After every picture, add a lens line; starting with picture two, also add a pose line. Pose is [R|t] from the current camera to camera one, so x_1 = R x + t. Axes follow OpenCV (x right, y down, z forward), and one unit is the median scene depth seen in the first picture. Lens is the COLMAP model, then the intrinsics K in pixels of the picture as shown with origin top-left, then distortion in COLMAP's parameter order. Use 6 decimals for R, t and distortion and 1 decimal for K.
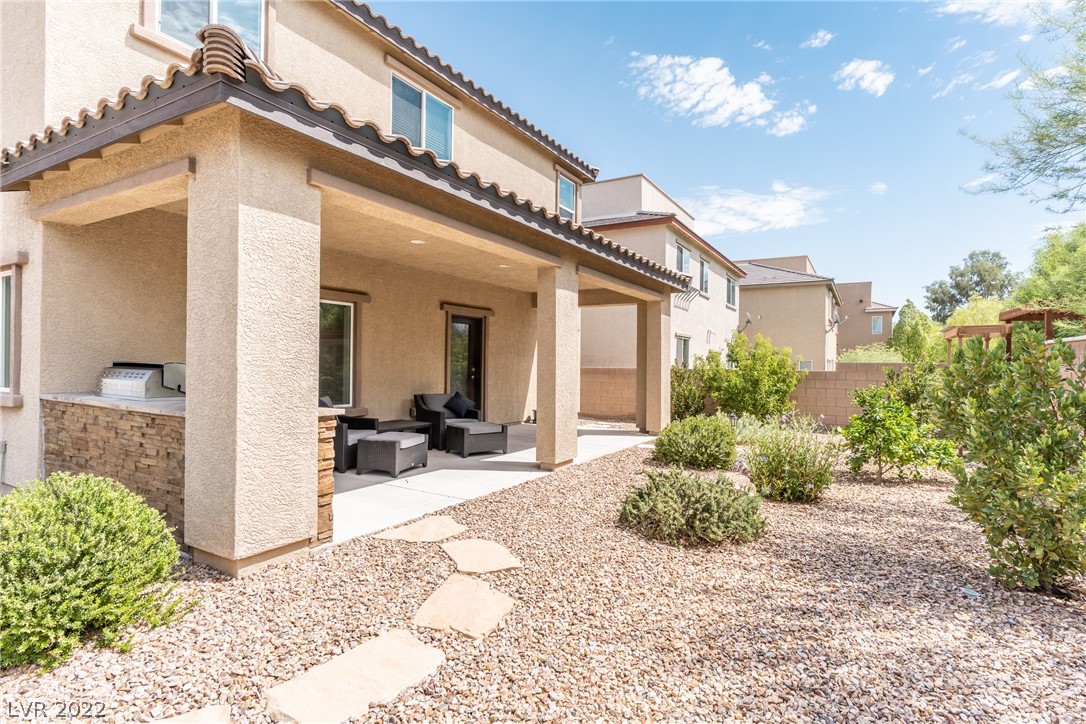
lens RADIAL K [[572.2, 0, 536.8], [0, 572.2, 361.5], [0, 0, 1]] dist [0.033659, -0.003841]
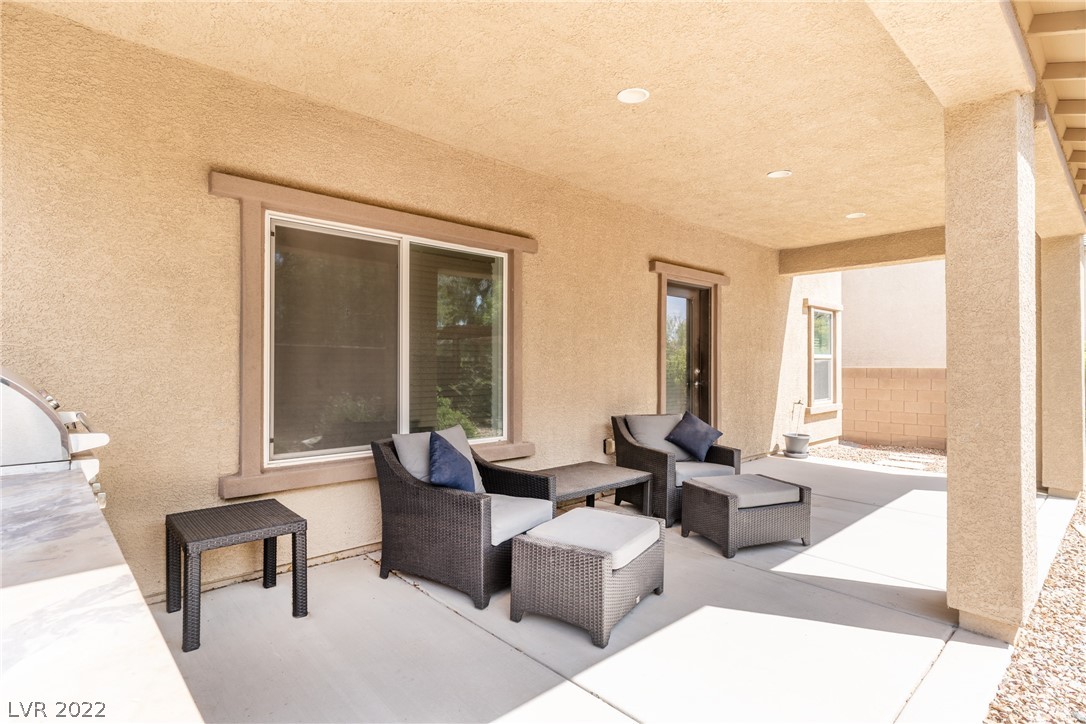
lens RADIAL K [[572.2, 0, 548.5], [0, 572.2, 359.0], [0, 0, 1]] dist [0.033659, -0.003841]
pose [[0.965973, -0.011891, -0.258368, -0.126772], [0.009949, 0.999912, -0.008821, 0.005082], [0.258450, 0.005950, 0.966006, 0.433293]]
